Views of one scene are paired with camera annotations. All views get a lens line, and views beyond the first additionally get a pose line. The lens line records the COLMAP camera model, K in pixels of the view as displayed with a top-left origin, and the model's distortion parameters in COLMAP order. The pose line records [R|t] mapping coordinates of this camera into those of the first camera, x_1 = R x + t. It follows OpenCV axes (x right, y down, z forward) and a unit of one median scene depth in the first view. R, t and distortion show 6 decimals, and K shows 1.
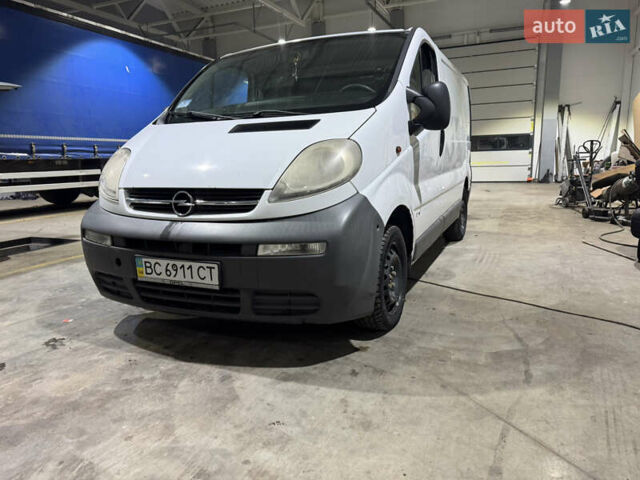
lens RADIAL K [[455.6, 0, 320.5], [0, 455.6, 243.1], [0, 0, 1]] dist [0.035068, -0.043553]
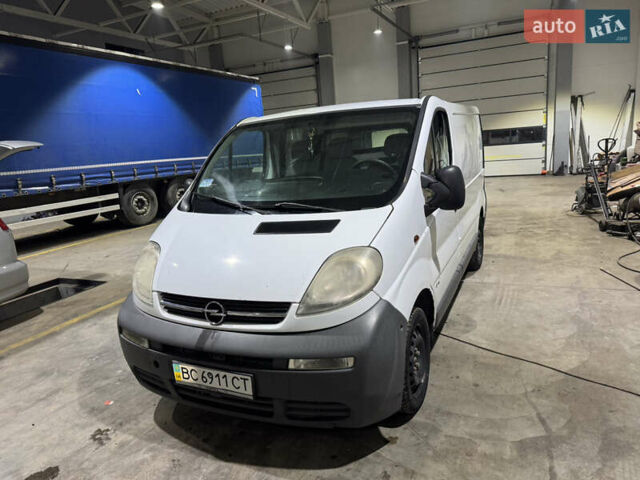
lens RADIAL K [[455.6, 0, 321.5], [0, 455.6, 237.7], [0, 0, 1]] dist [0.035068, -0.043553]
pose [[0.998406, -0.048618, -0.028674, -0.014568], [0.049311, 0.998496, 0.023964, -0.247811], [0.027466, -0.025340, 0.999302, -0.038825]]
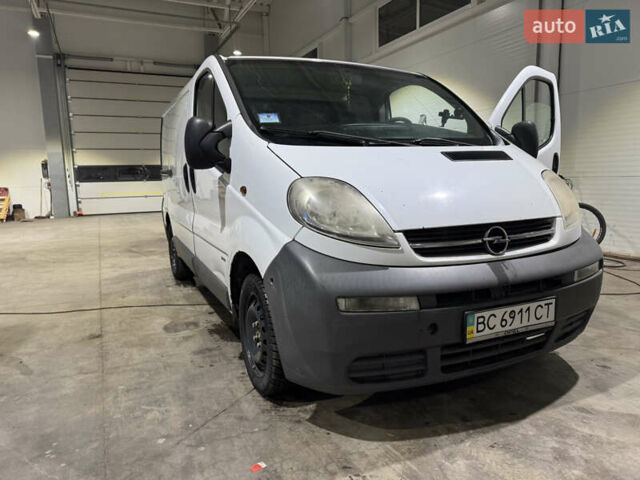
lens RADIAL K [[455.6, 0, 319.4], [0, 455.6, 244.6], [0, 0, 1]] dist [0.035068, -0.043553]
pose [[0.644976, -0.099526, 0.757694, -1.068517], [0.145259, 0.989374, 0.006308, -0.121016], [-0.750270, 0.105993, 0.652580, 0.620419]]
